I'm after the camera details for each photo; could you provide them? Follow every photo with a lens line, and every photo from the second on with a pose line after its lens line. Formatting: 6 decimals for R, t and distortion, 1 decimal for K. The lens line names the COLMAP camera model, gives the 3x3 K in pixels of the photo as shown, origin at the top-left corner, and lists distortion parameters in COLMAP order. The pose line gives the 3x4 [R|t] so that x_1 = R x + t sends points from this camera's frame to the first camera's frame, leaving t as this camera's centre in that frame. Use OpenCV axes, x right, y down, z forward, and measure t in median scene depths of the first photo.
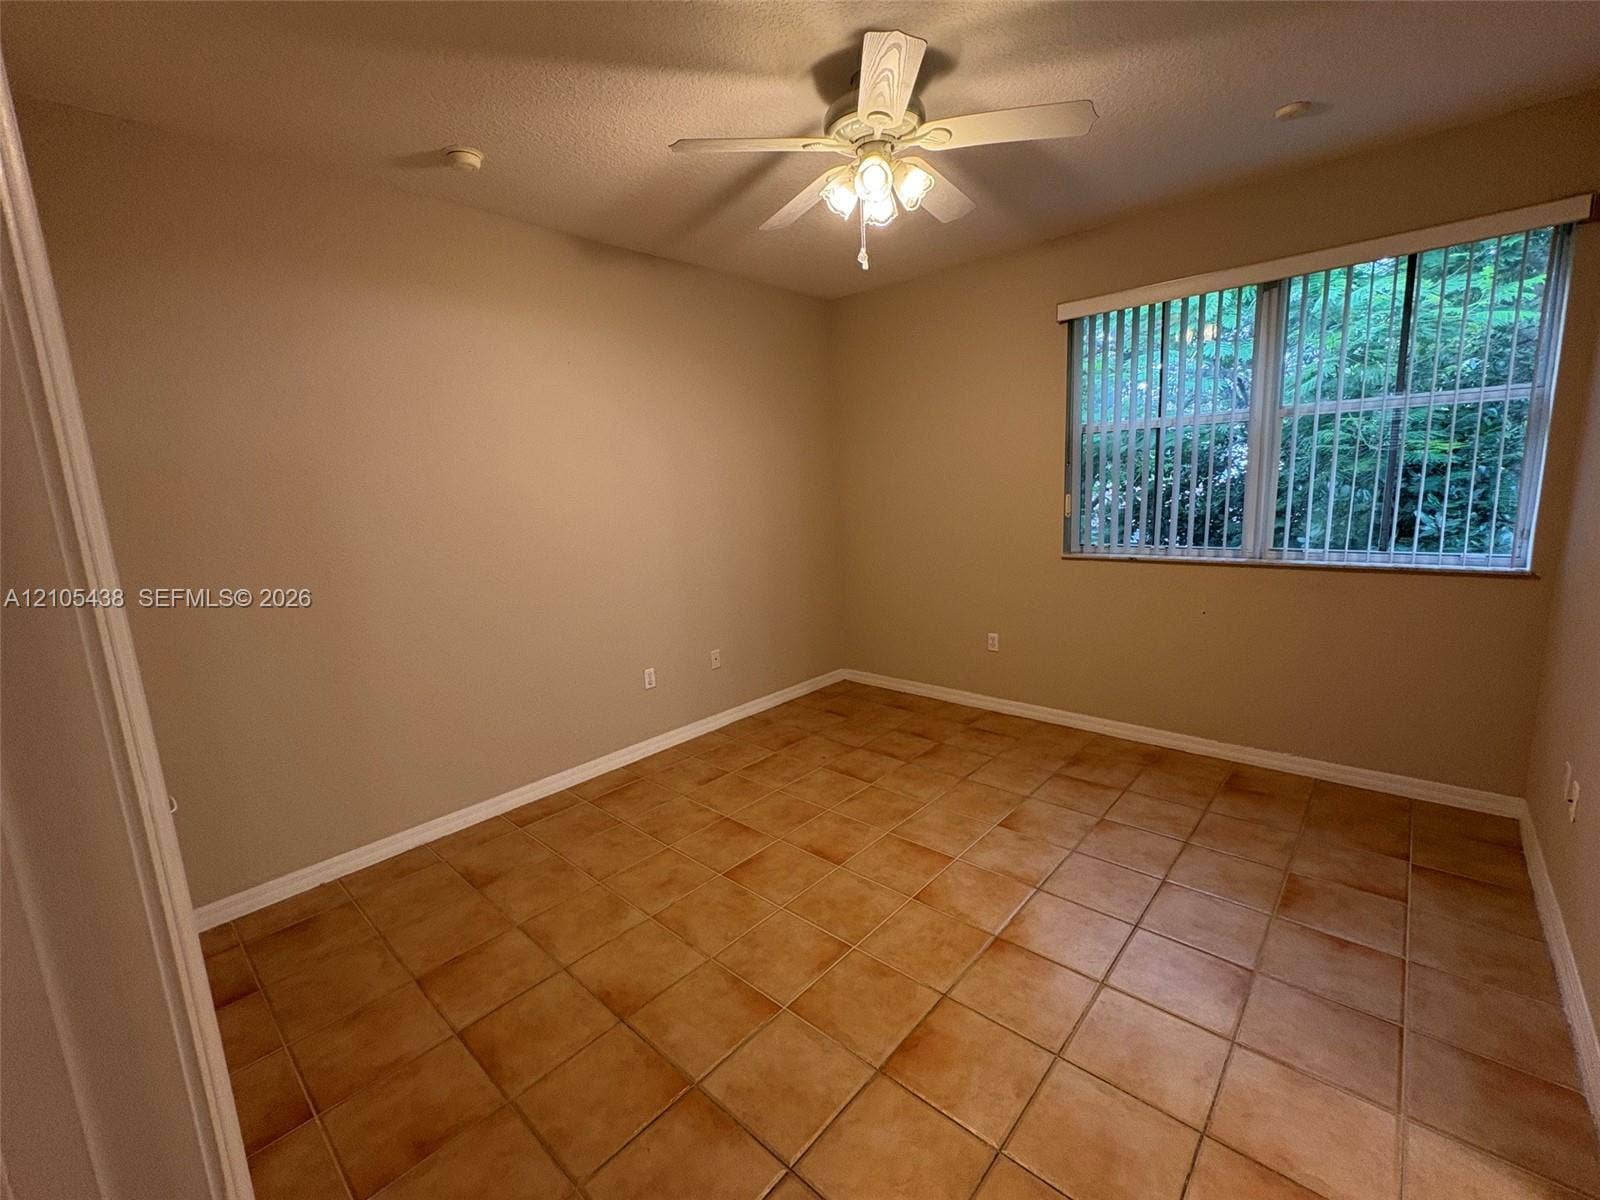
lens RADIAL K [[665.3, 0, 800.0], [0, 665.3, 600.0], [0, 0, 1]] dist [0.000208, -0.000037]
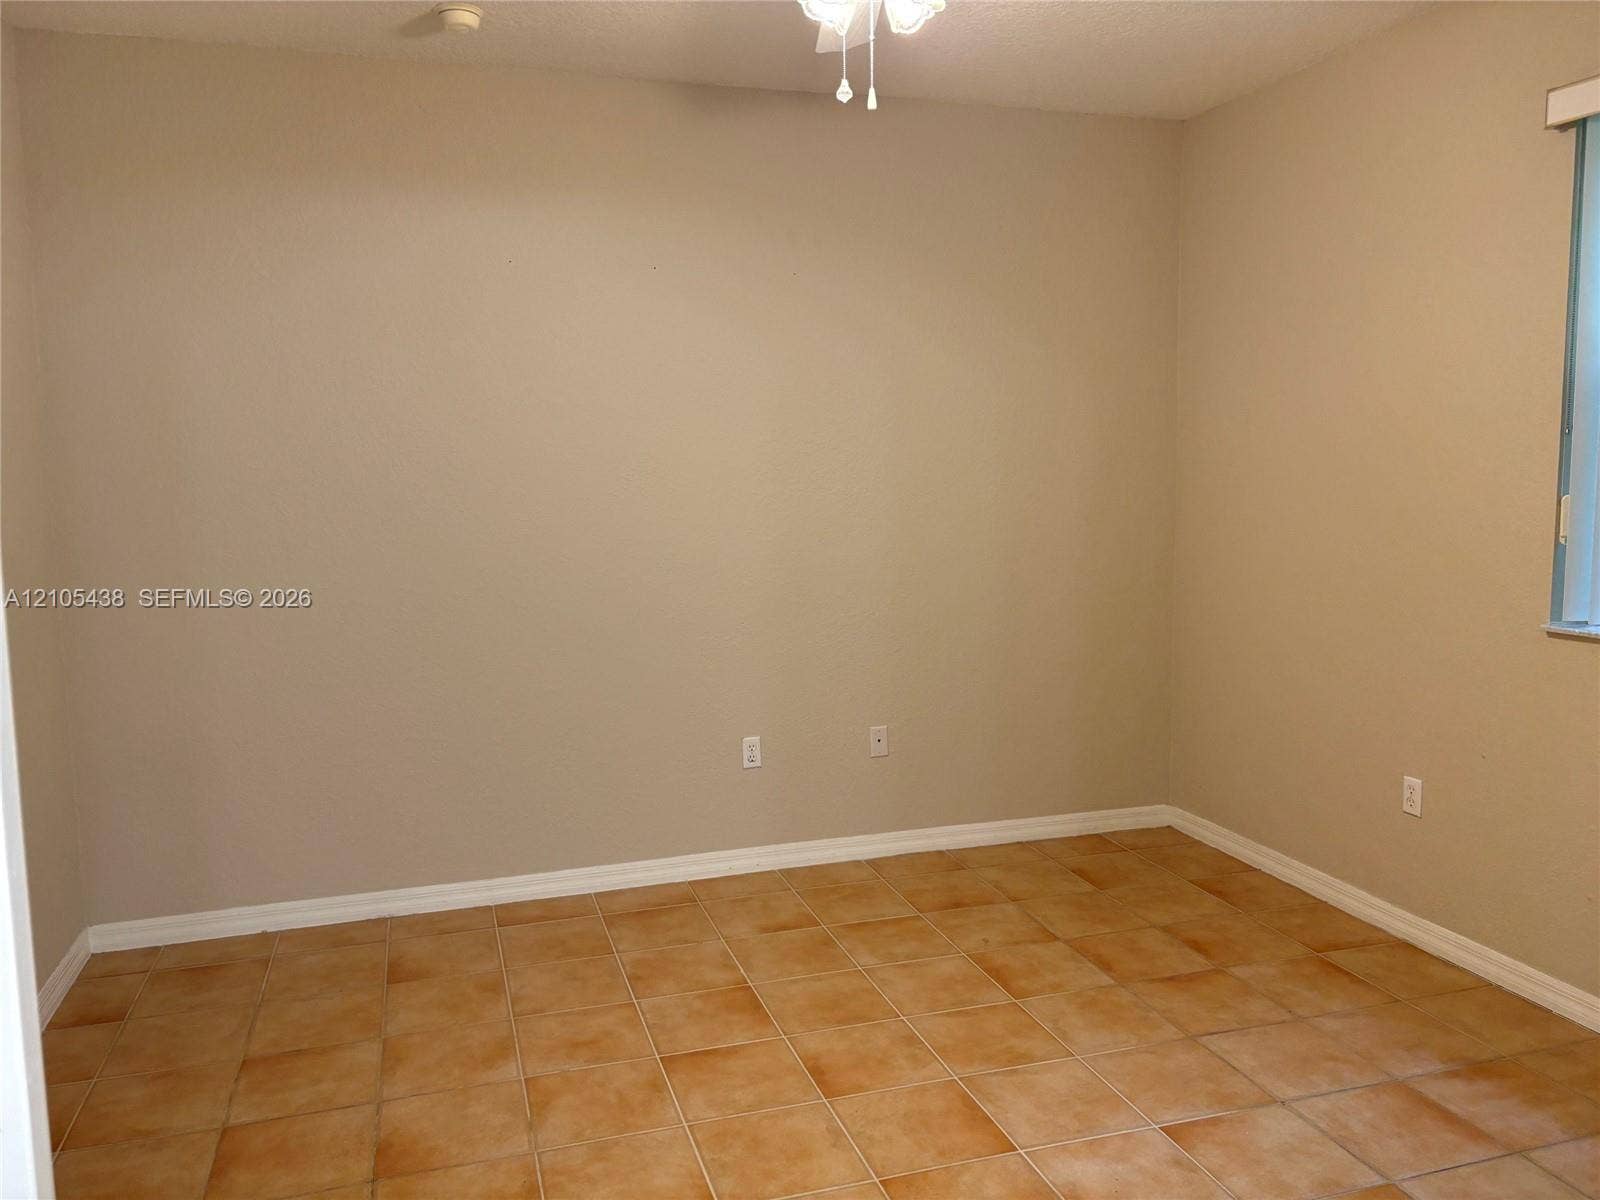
lens RADIAL K [[1213.6, 0, 800.0], [0, 1213.6, 600.0], [0, 0, 1]] dist [0.019476, -0.003325]
pose [[0.864103, 0.093305, -0.494591, 0.405763], [-0.114664, 0.993320, -0.012938, -0.017017], [0.490080, 0.067892, 0.869029, 0.016790]]
